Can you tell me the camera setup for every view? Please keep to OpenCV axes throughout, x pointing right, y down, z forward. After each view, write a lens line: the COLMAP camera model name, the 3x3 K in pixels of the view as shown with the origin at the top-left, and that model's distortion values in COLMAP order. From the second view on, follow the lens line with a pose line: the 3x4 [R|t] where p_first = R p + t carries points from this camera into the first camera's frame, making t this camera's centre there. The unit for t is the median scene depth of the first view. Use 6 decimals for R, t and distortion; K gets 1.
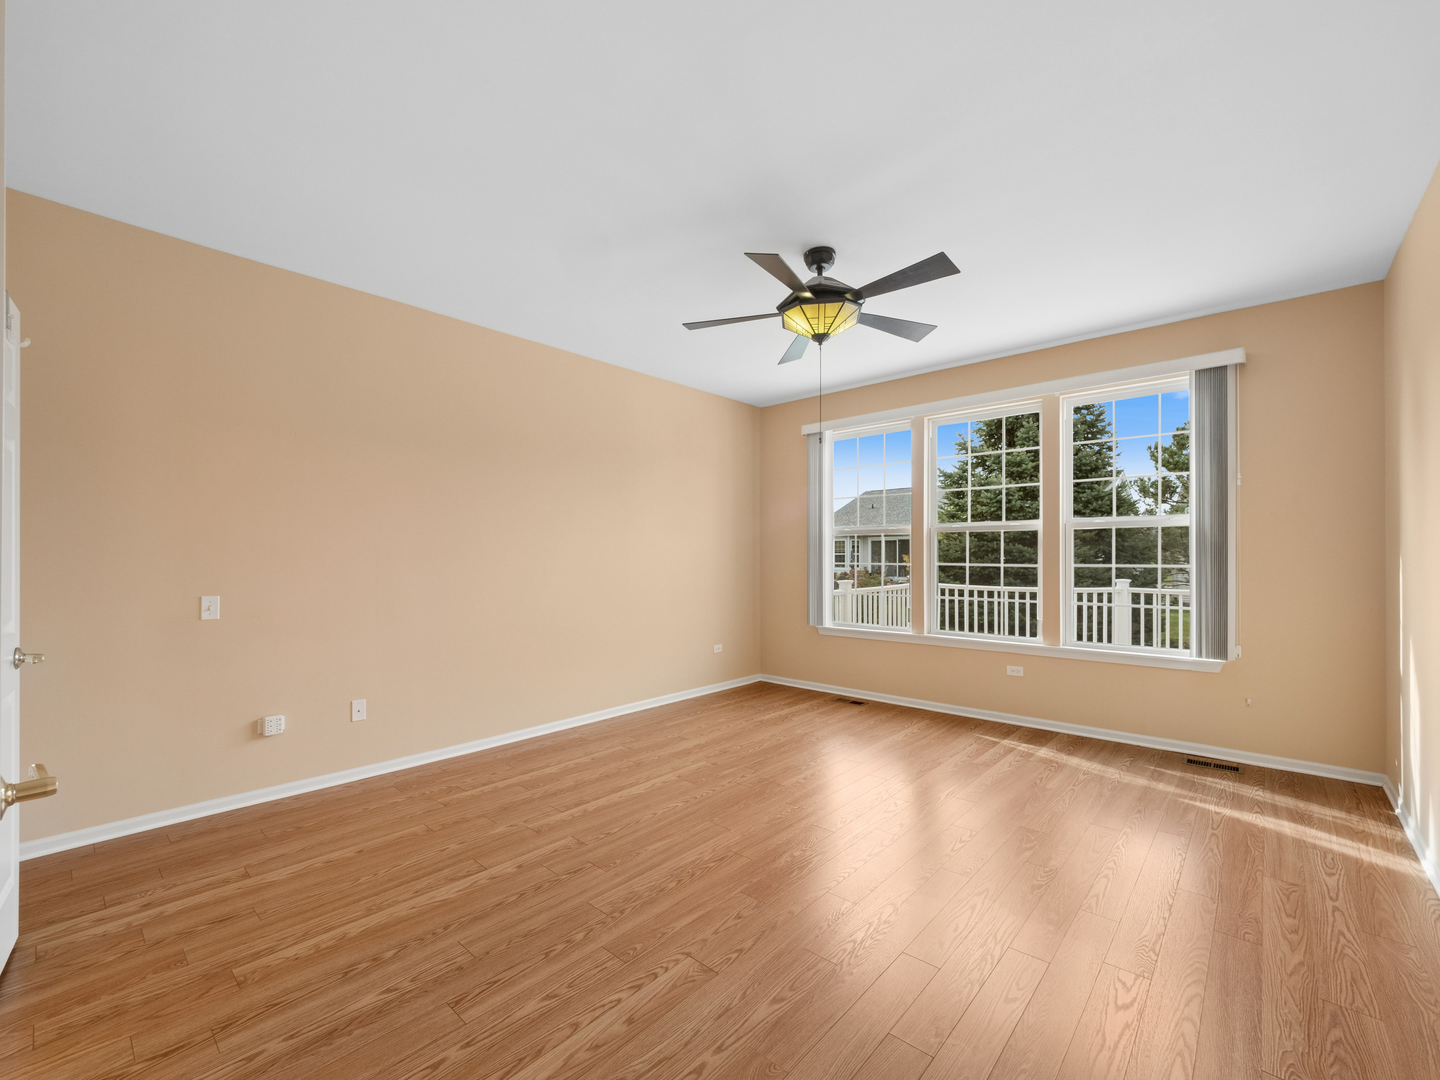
lens RADIAL K [[612.0, 0, 718.9], [0, 612.0, 535.5], [0, 0, 1]] dist [-0.001617, -0.000338]
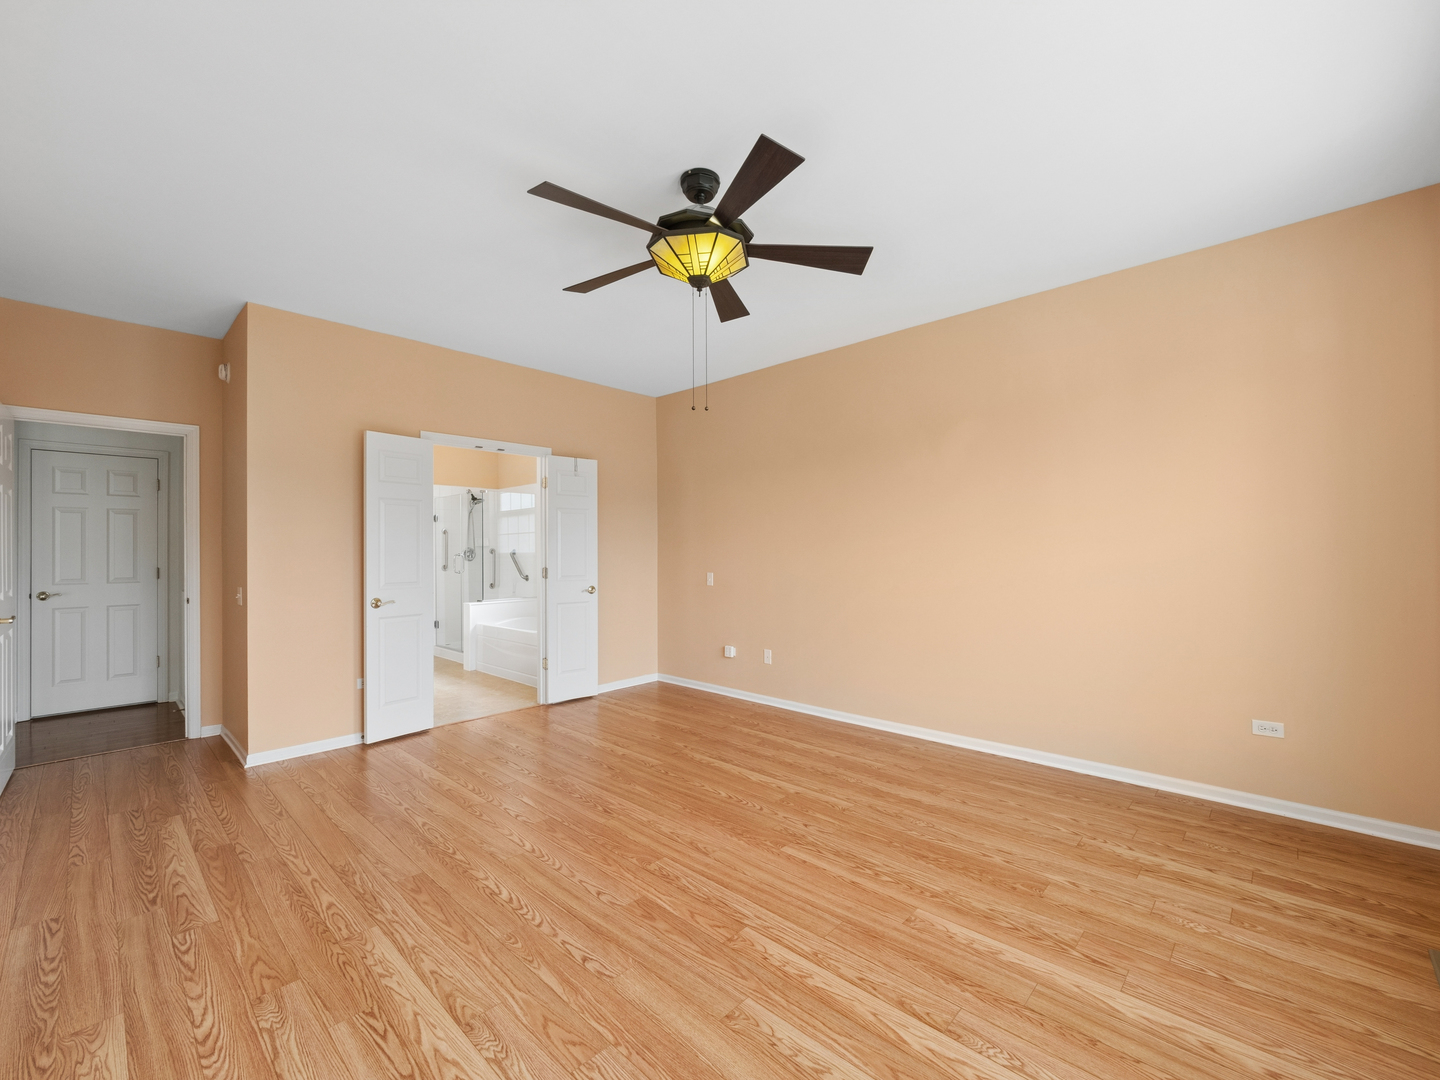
lens RADIAL K [[612.0, 0, 718.9], [0, 612.0, 535.5], [0, 0, 1]] dist [-0.001617, -0.000338]
pose [[-0.027481, -0.023308, -0.999351, 0.862293], [0.039432, 0.998925, -0.024382, 0.029437], [0.998844, -0.040077, -0.026532, 0.929263]]
